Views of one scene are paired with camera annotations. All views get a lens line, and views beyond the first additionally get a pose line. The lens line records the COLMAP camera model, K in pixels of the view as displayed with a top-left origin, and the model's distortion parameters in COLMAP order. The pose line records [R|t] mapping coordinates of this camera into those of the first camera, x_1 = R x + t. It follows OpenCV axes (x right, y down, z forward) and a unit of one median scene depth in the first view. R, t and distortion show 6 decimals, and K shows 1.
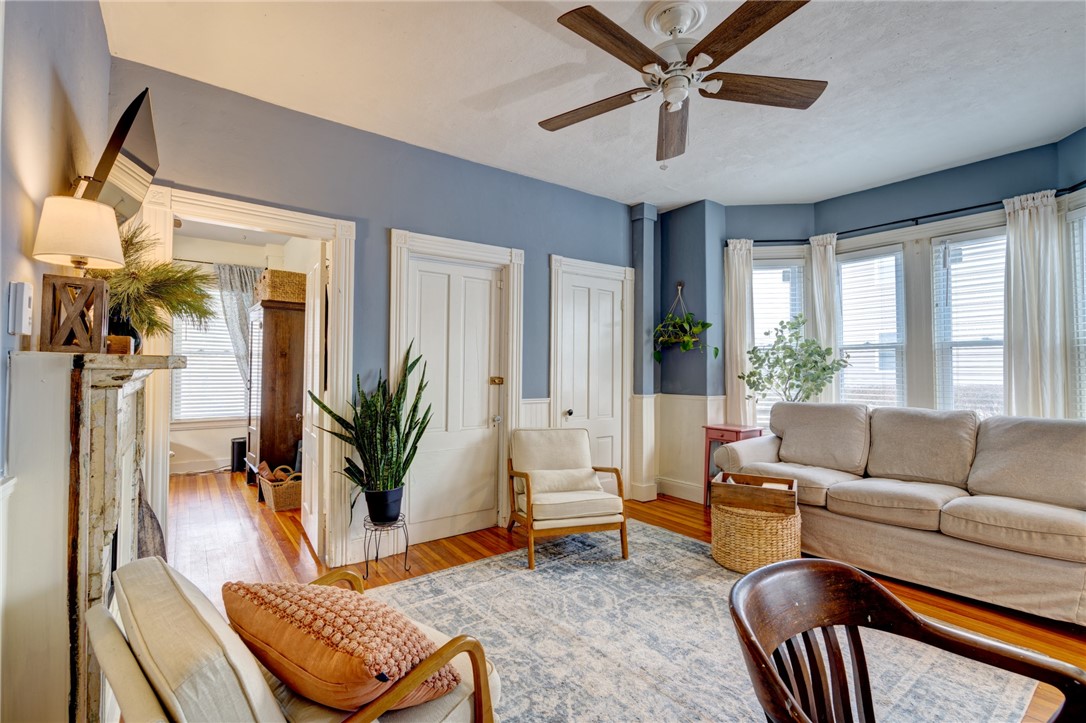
lens RADIAL K [[483.8, 0, 539.7], [0, 483.8, 359.7], [0, 0, 1]] dist [-0.010805, -0.000394]
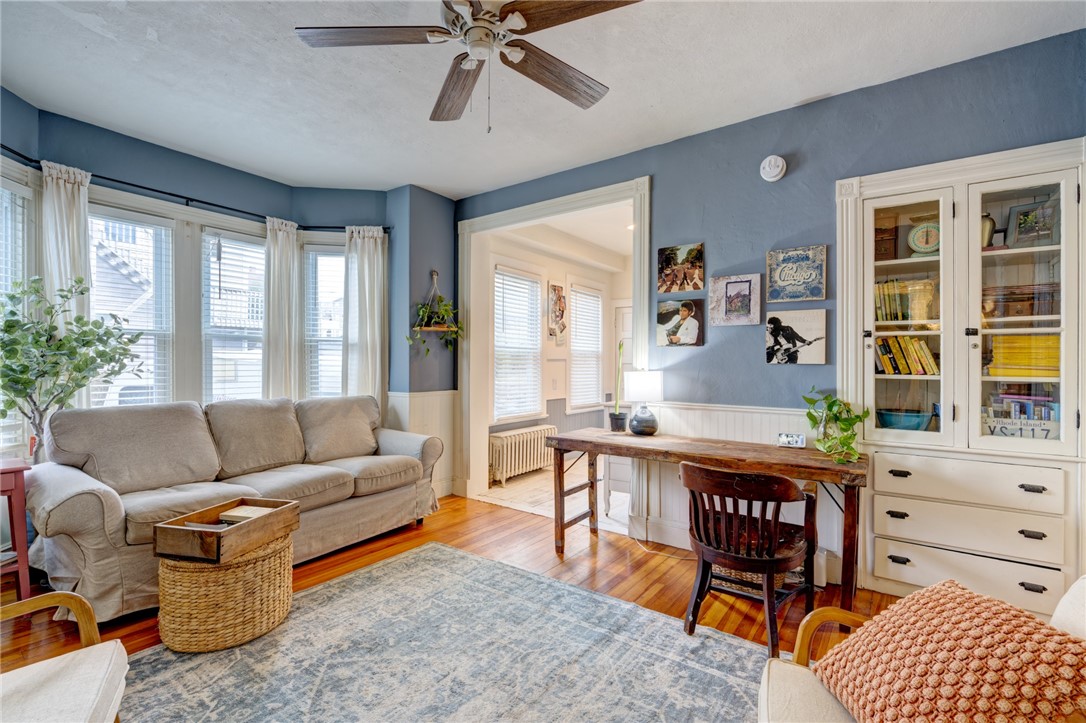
lens RADIAL K [[483.8, 0, 544.4], [0, 483.8, 362.8], [0, 0, 1]] dist [-0.010805, -0.000394]
pose [[-0.307957, 0.001687, 0.951399, -0.389149], [-0.024692, 0.999647, -0.009765, 0.019900], [-0.951080, -0.026499, -0.307807, 0.766639]]
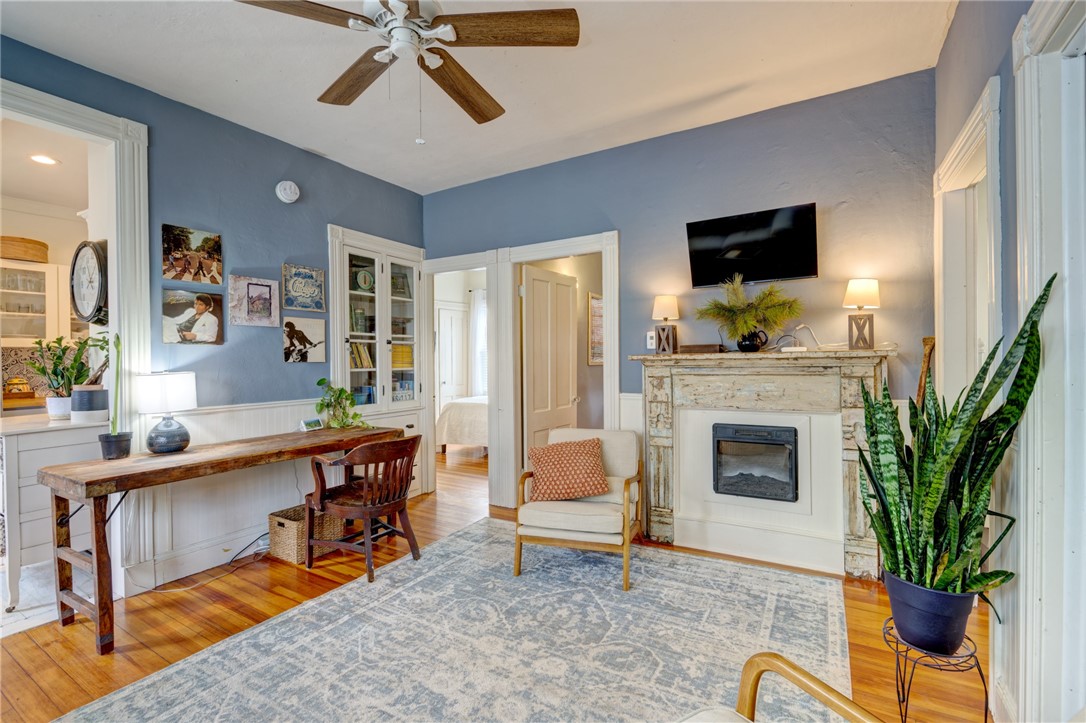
lens RADIAL K [[483.8, 0, 537.6], [0, 483.8, 361.3], [0, 0, 1]] dist [-0.010805, -0.000394]
pose [[-0.925826, 0.011627, -0.377770, 0.263142], [0.017676, 0.999765, -0.012548, 0.022439], [0.377536, -0.018294, -0.925814, 1.265084]]
